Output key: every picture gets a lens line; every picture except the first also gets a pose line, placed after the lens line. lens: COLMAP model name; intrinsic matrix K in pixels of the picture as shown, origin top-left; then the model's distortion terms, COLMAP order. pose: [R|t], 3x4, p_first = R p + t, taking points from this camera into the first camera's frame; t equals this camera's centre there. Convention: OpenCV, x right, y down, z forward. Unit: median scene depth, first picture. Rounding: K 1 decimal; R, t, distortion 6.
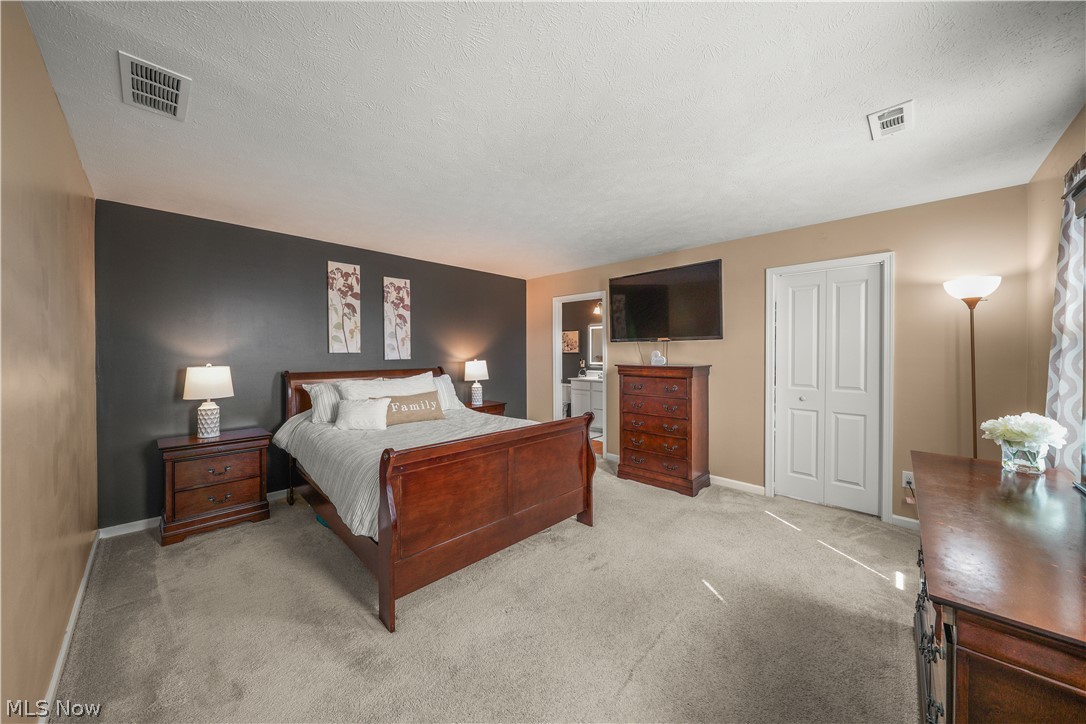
lens RADIAL K [[382.6, 0, 542.9], [0, 382.6, 359.2], [0, 0, 1]] dist [-0.003664, -0.000177]
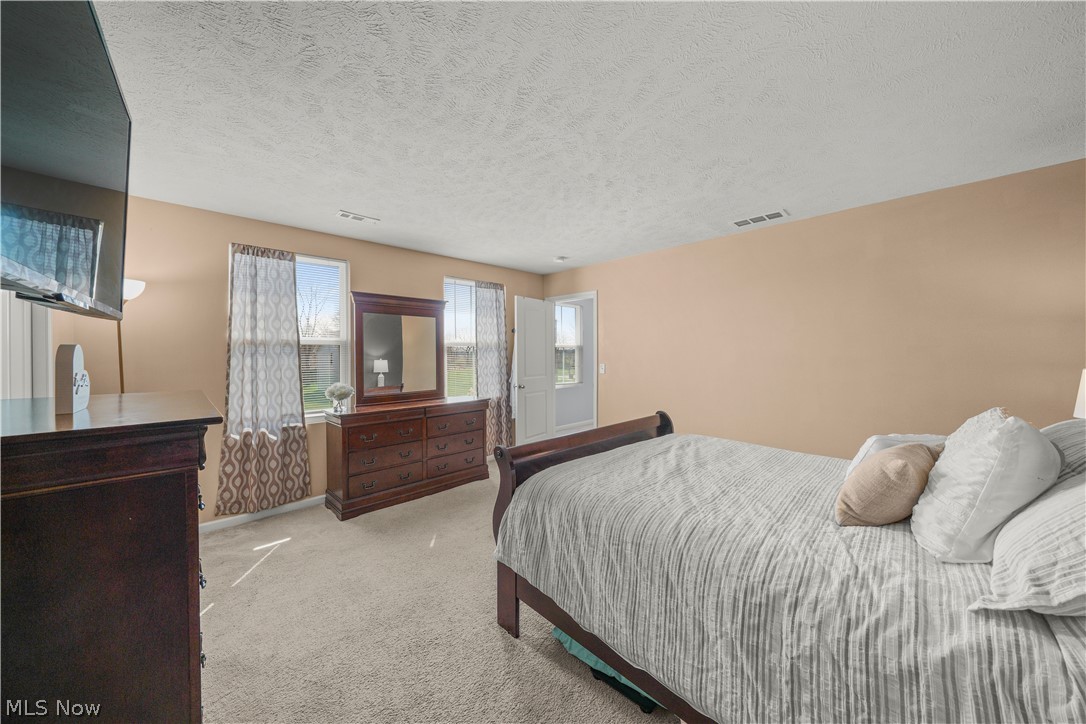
lens RADIAL K [[382.6, 0, 542.8], [0, 382.6, 357.1], [0, 0, 1]] dist [-0.003664, -0.000177]
pose [[-0.999835, 0.010718, 0.014691, 0.052199], [0.010734, 0.999942, 0.000967, -0.007590], [-0.014680, 0.001124, -0.999892, 2.217132]]
